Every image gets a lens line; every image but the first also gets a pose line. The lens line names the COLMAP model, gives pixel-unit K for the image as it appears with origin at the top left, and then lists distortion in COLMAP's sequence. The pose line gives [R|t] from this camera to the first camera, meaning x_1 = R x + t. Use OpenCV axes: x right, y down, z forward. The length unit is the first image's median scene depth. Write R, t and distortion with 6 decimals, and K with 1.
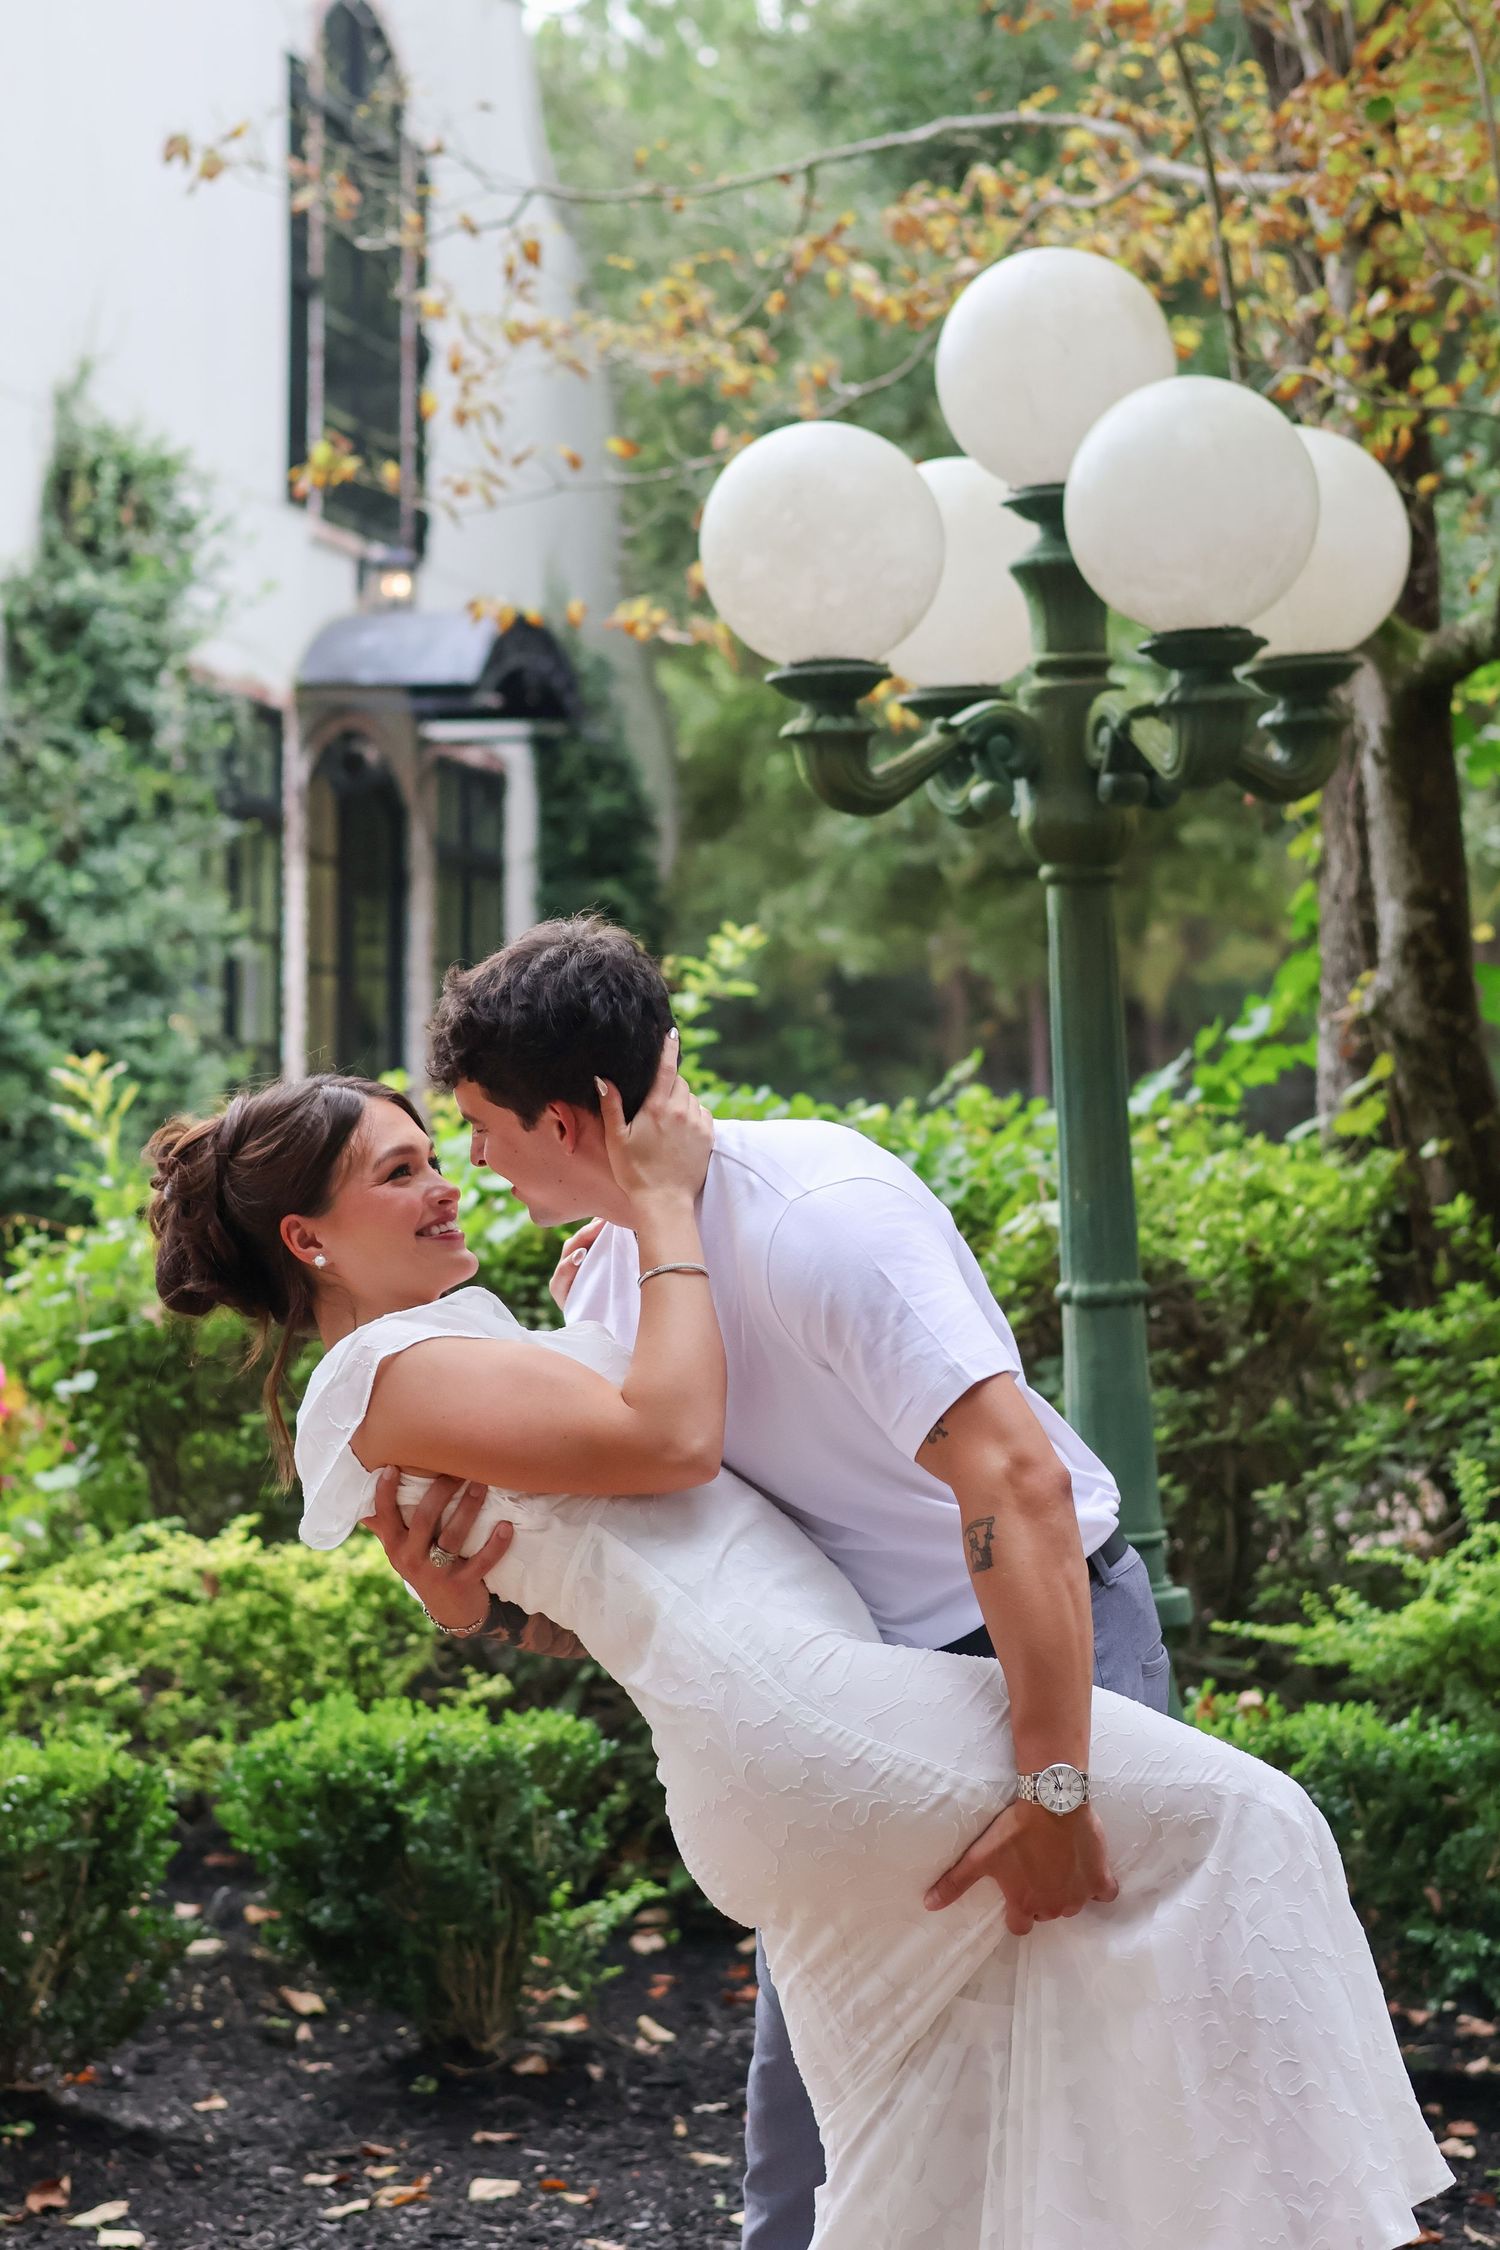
lens RADIAL K [[5198.0, 0, 750.0], [0, 5198.0, 1125.0], [0, 0, 1]] dist [0.080083, -0.128561]
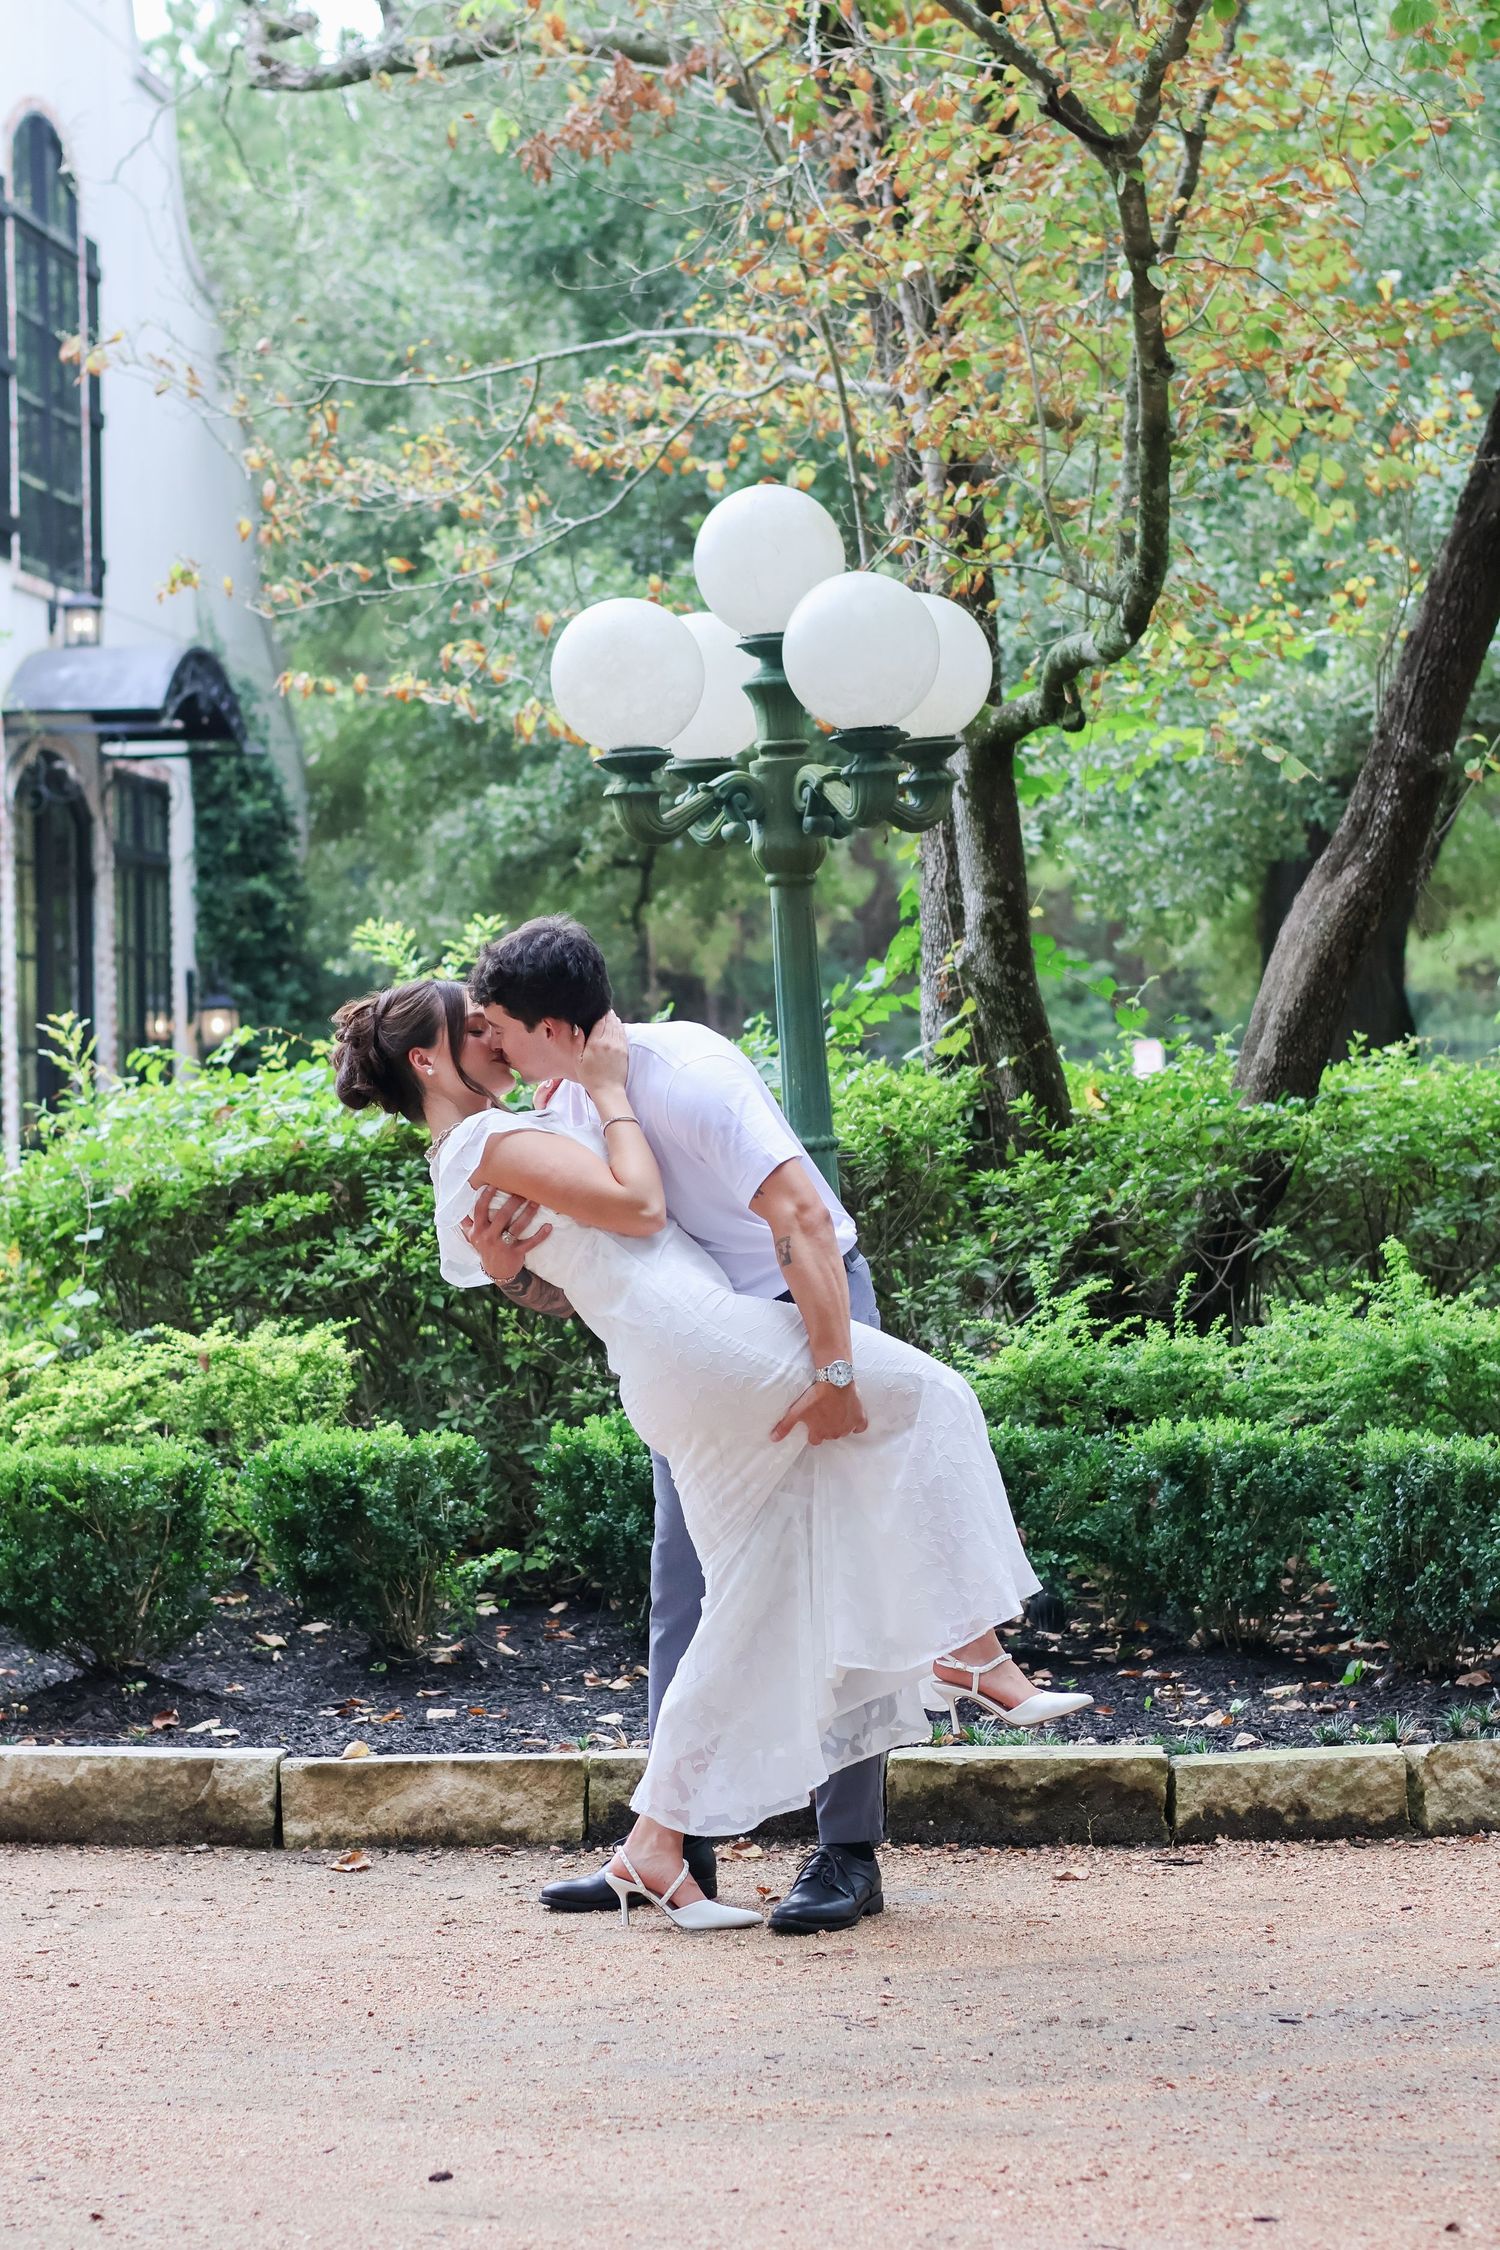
lens RADIAL K [[5198.0, 0, 750.0], [0, 5198.0, 1125.0], [0, 0, 1]] dist [0.080083, -0.128561]
pose [[0.995744, -0.019174, 0.090143, -0.073690], [0.018893, 0.999814, 0.003965, 0.015817], [-0.090202, -0.002245, 0.995921, -0.455378]]
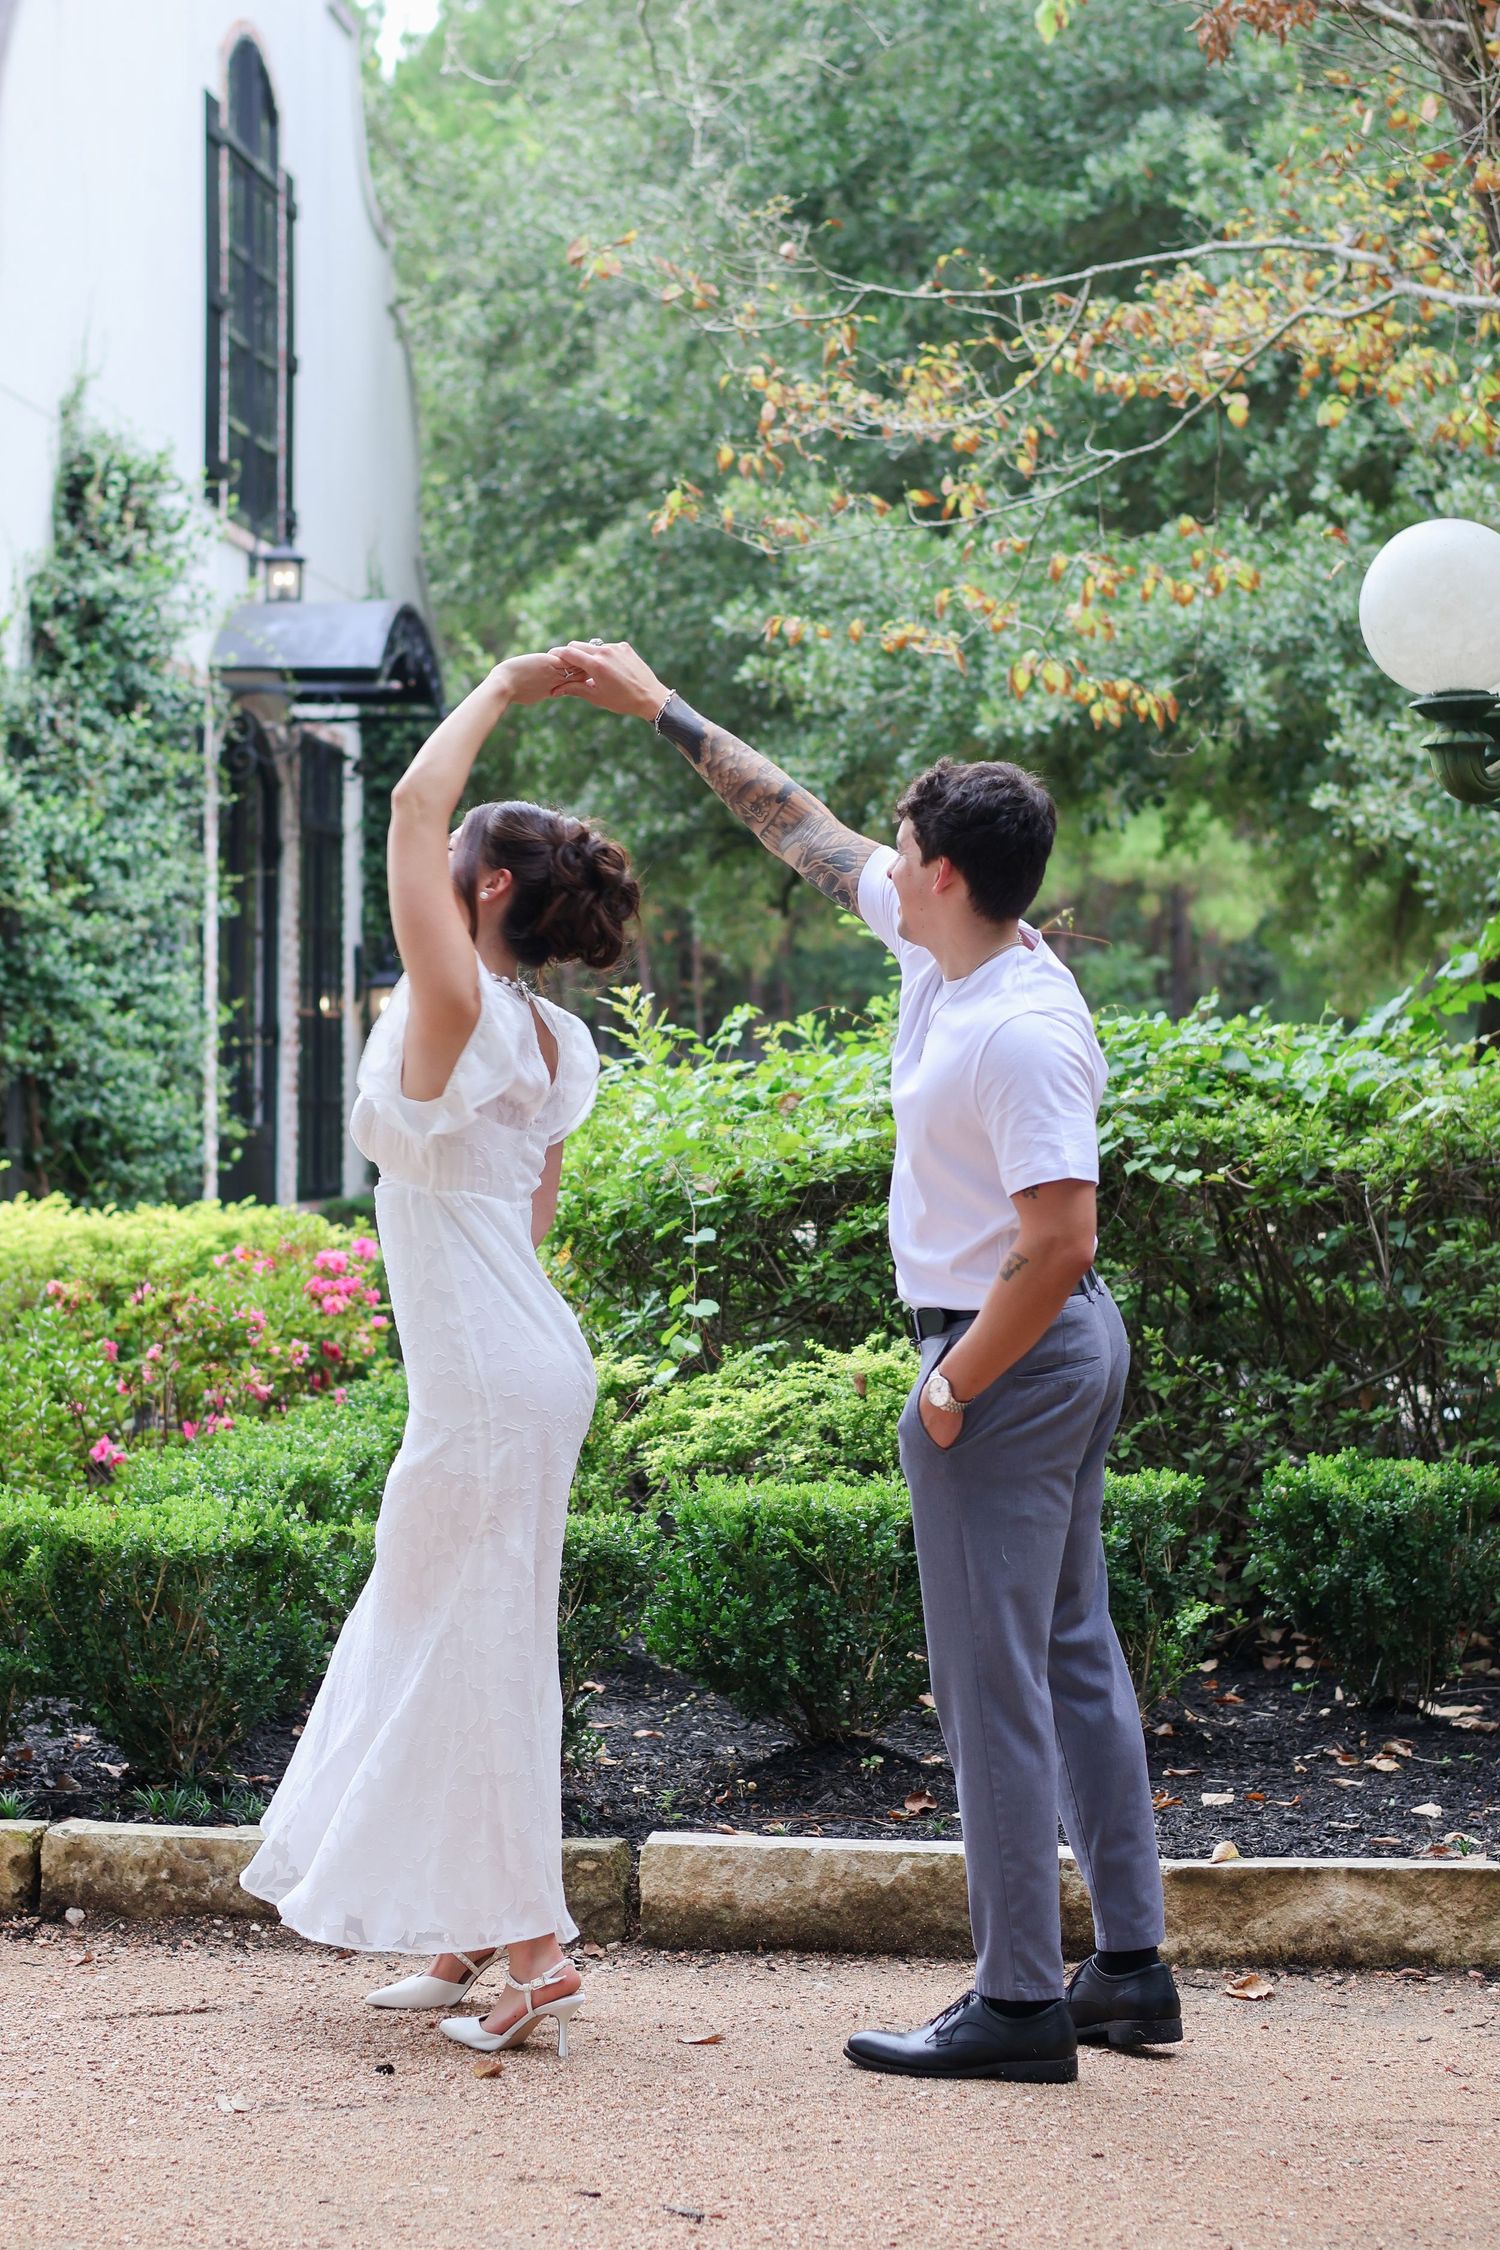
lens RADIAL K [[5198.0, 0, 750.0], [0, 5198.0, 1125.0], [0, 0, 1]] dist [0.080083, -0.128561]
pose [[0.993879, -0.000464, 0.110470, -0.252053], [-0.000180, 0.999983, 0.005822, 0.013810], [-0.110471, -0.005806, 0.993862, -0.275113]]
